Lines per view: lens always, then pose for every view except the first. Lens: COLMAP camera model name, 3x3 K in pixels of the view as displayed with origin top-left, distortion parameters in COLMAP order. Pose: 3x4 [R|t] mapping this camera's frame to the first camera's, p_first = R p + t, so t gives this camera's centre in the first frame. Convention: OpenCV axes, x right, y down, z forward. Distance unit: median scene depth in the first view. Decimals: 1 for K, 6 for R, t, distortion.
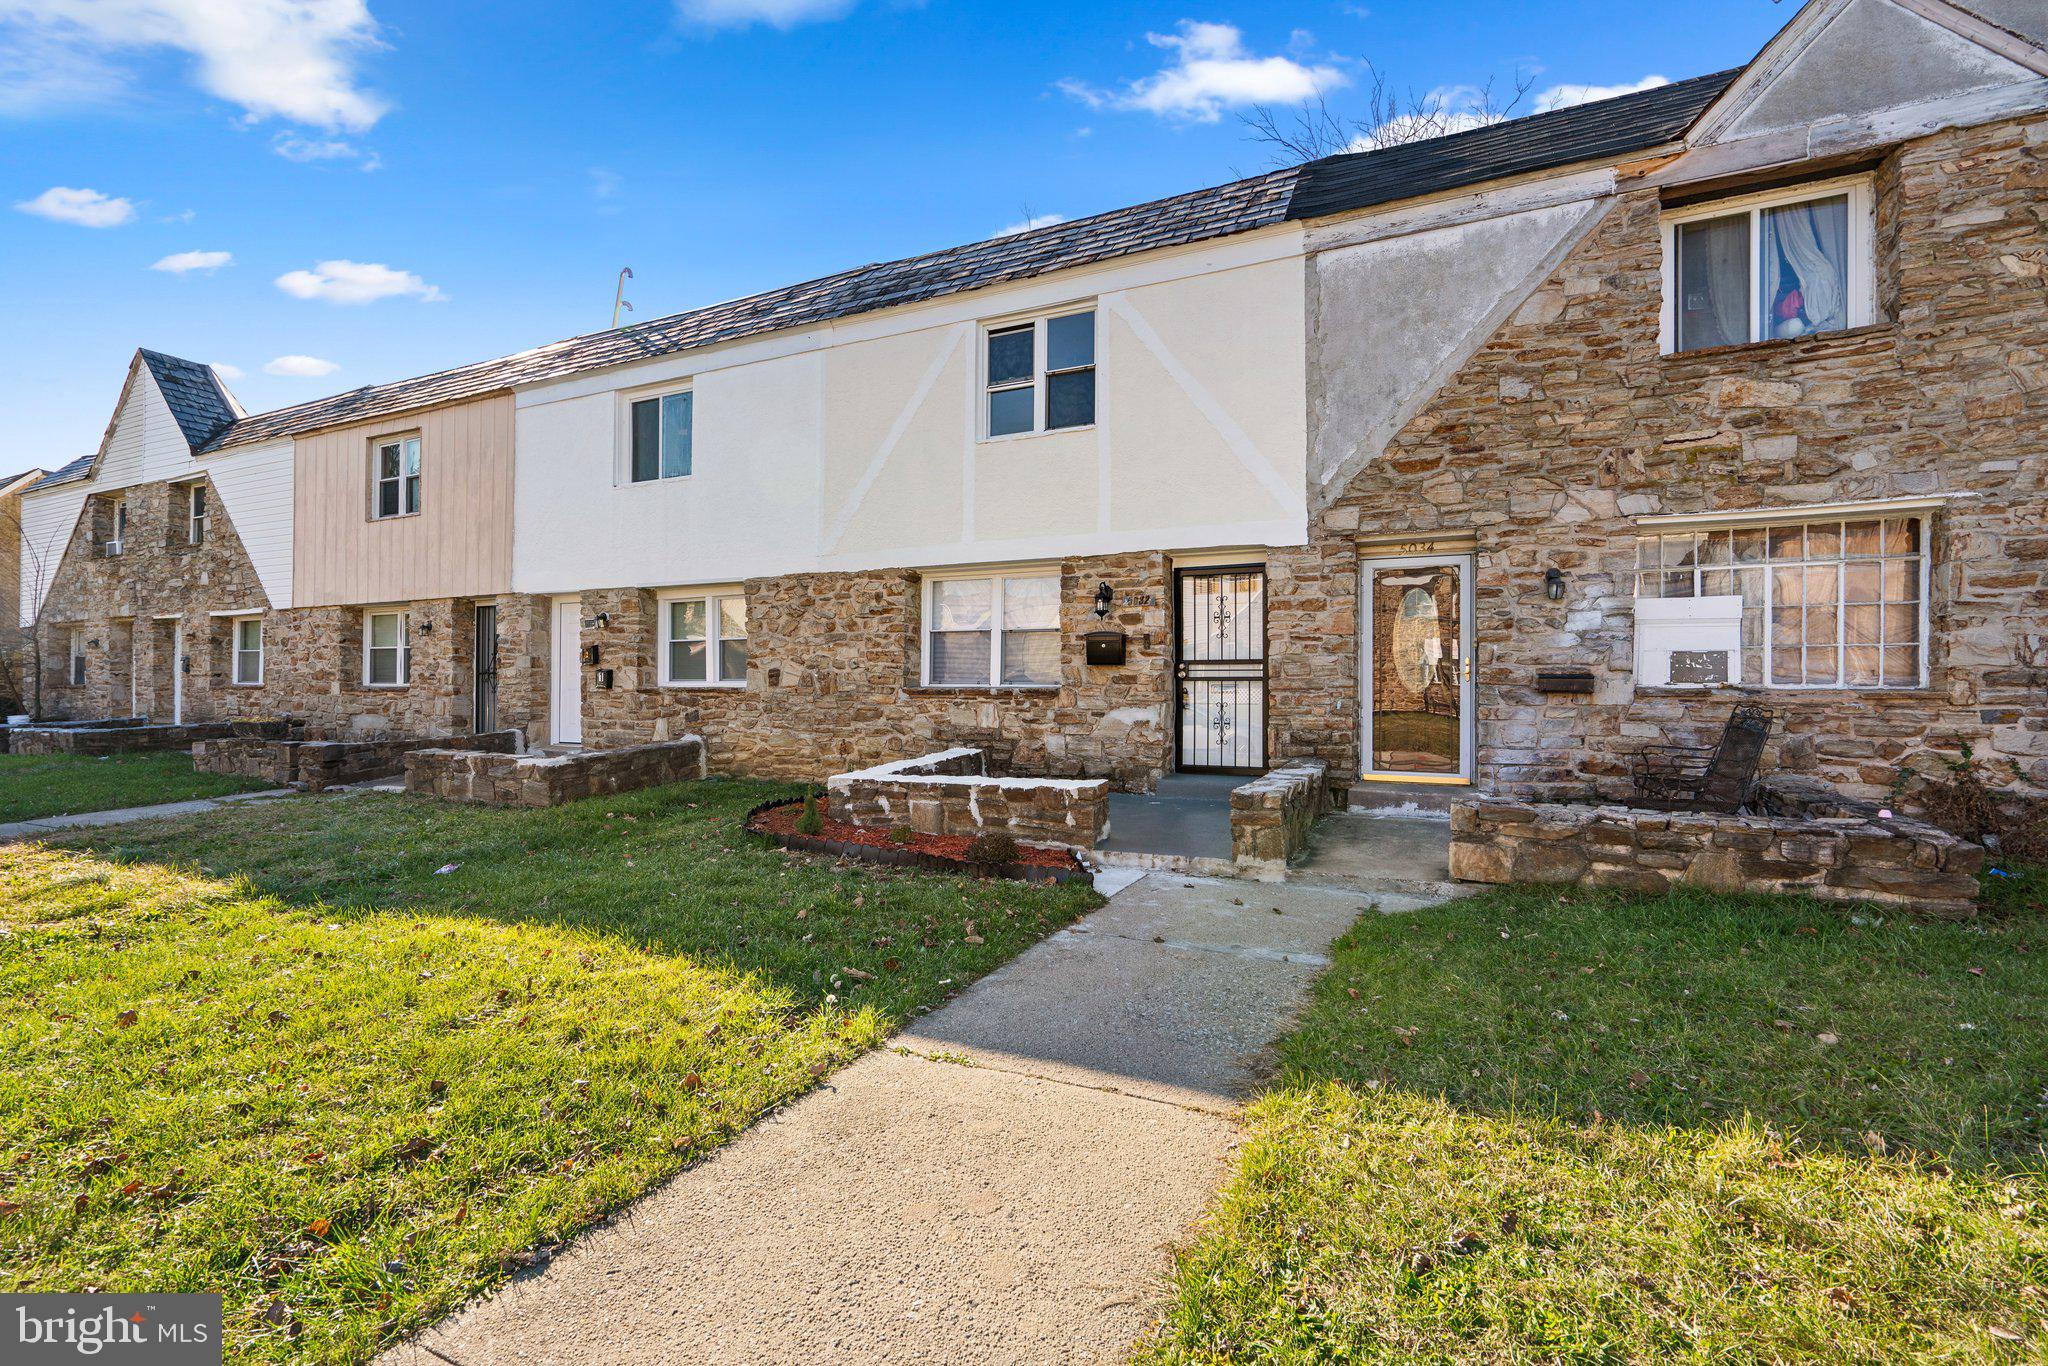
lens RADIAL K [[928.1, 0, 1016.9], [0, 928.1, 692.1], [0, 0, 1]] dist [-0.007343, 0.004429]
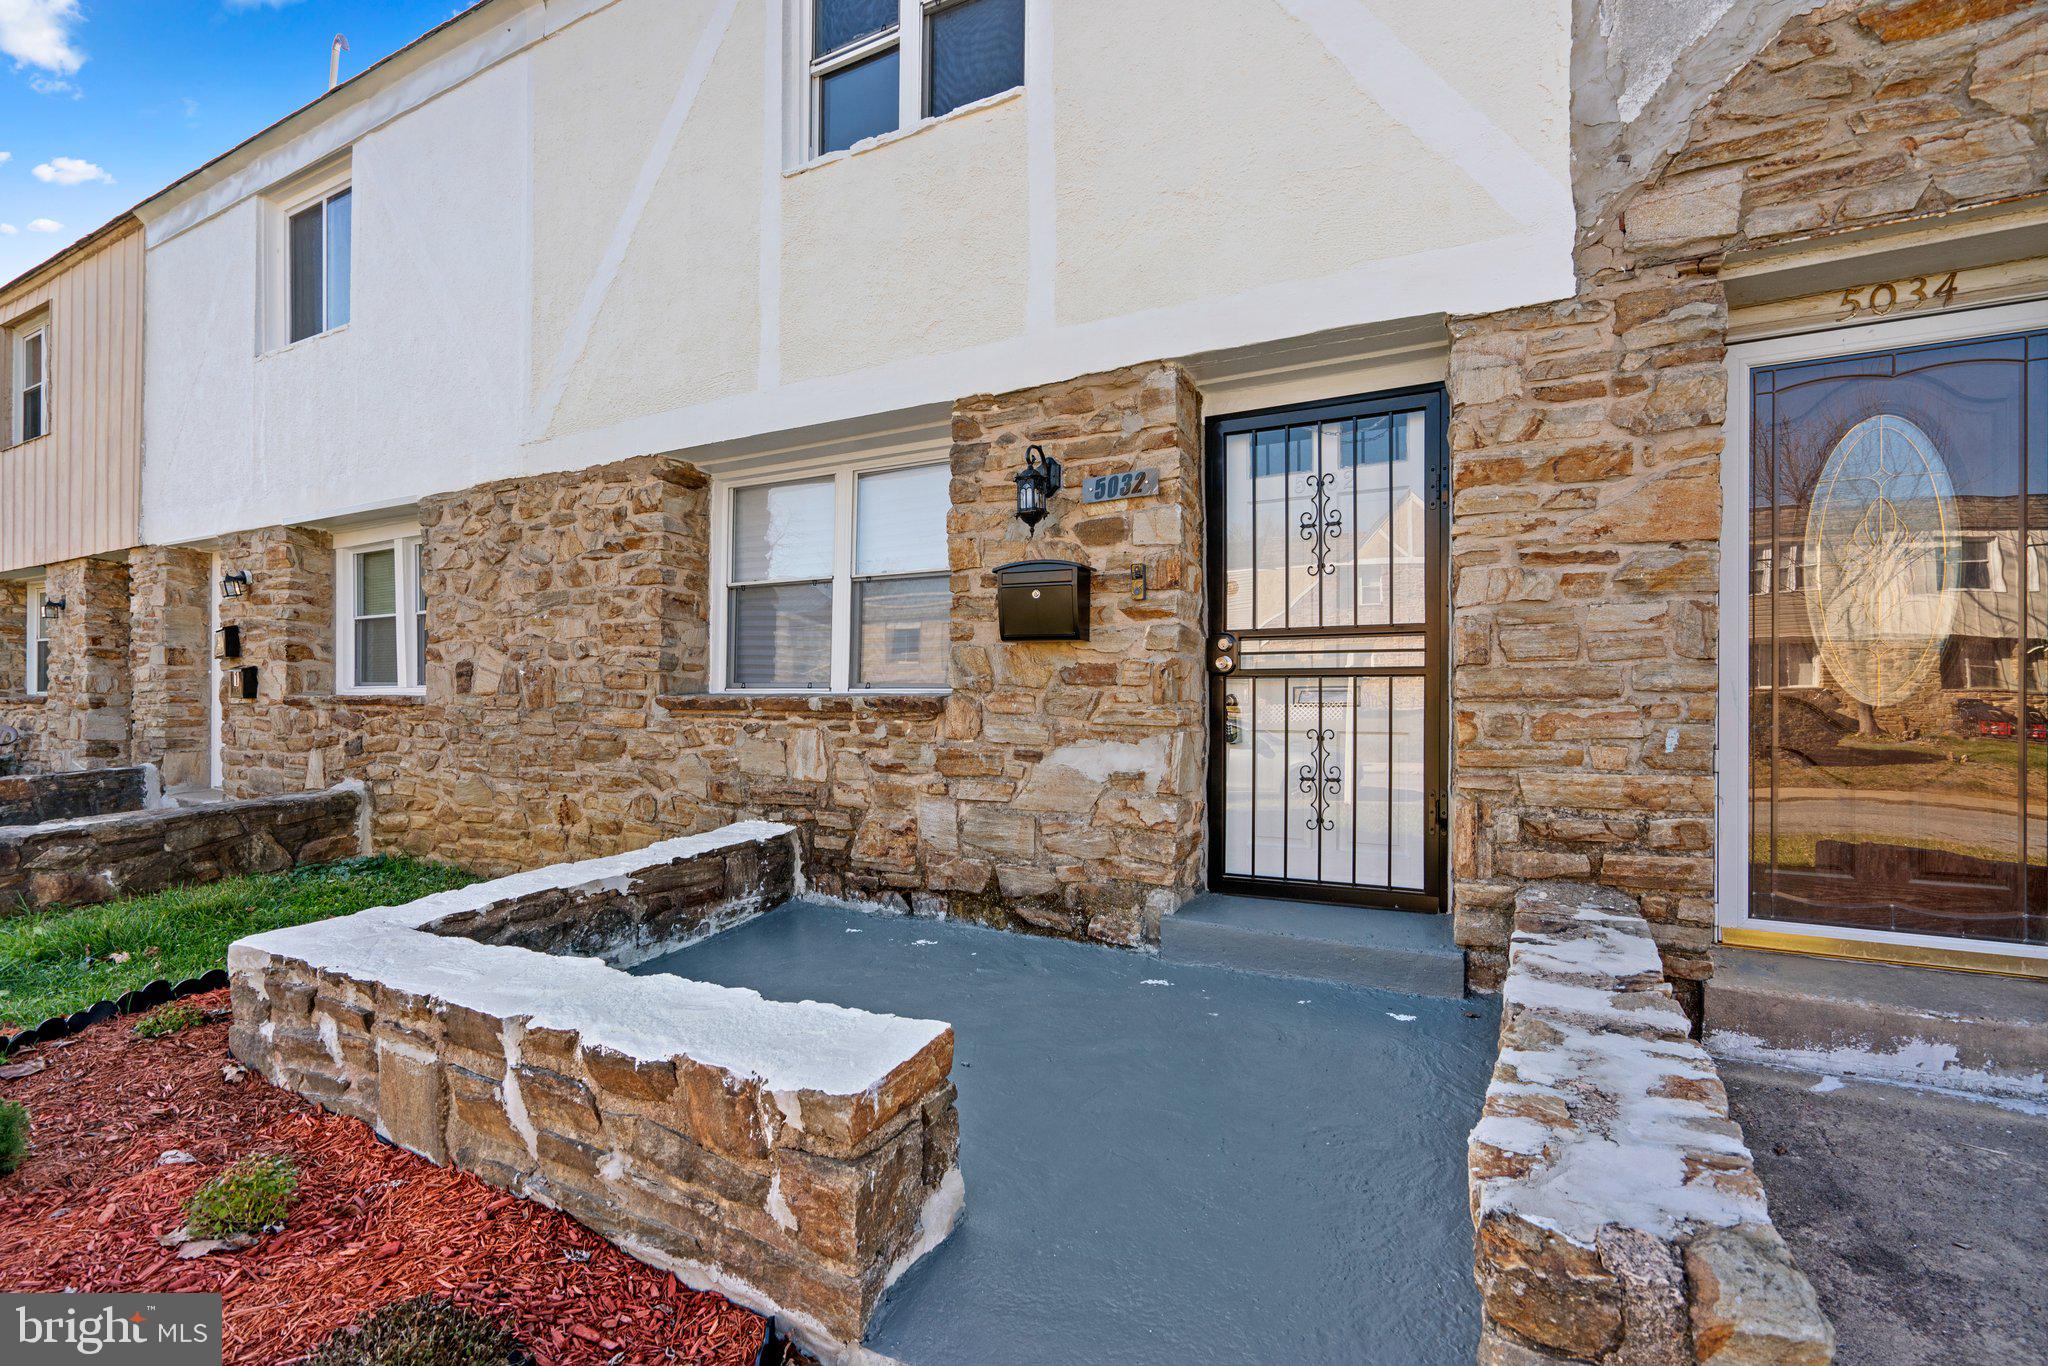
lens RADIAL K [[928.1, 0, 1013.3], [0, 928.1, 712.0], [0, 0, 1]] dist [-0.007343, 0.004429]
pose [[0.998835, 0.000073, -0.048263, 0.110893], [0.000335, 0.999964, 0.008428, -0.000111], [0.048262, -0.008435, 0.998799, 0.620471]]
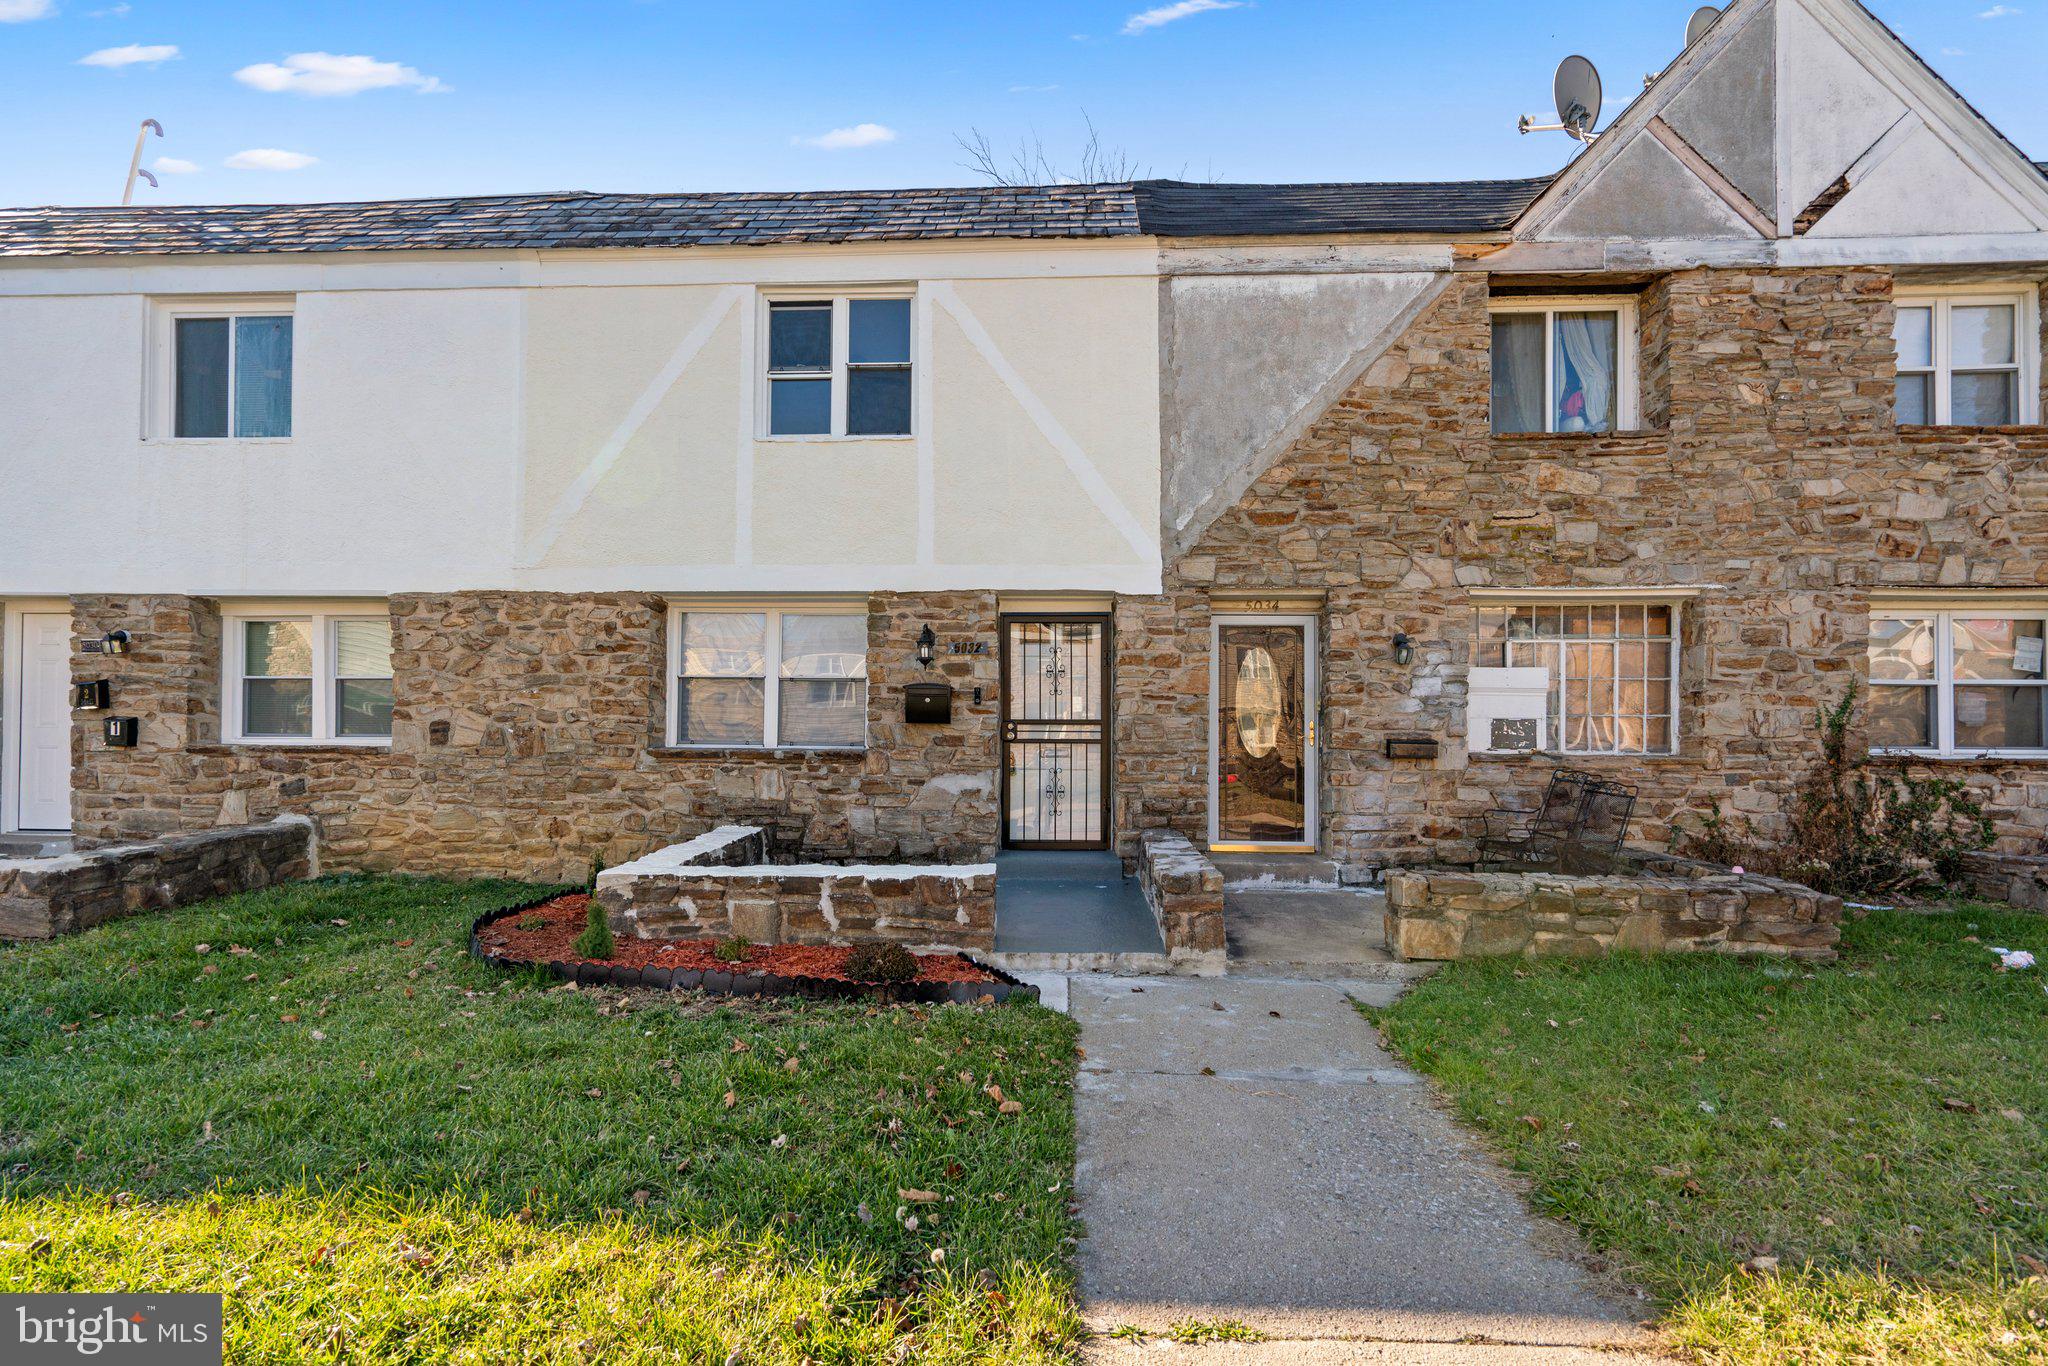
lens RADIAL K [[966.7, 0, 1015.5], [0, 966.7, 752.9], [0, 0, 1]] dist [-0.005671, 0.004247]
pose [[0.920844, 0.005065, 0.389898, -0.185852], [-0.004199, 0.999986, -0.003072, 0.000000], [-0.389909, 0.001192, 0.920853, 0.180702]]
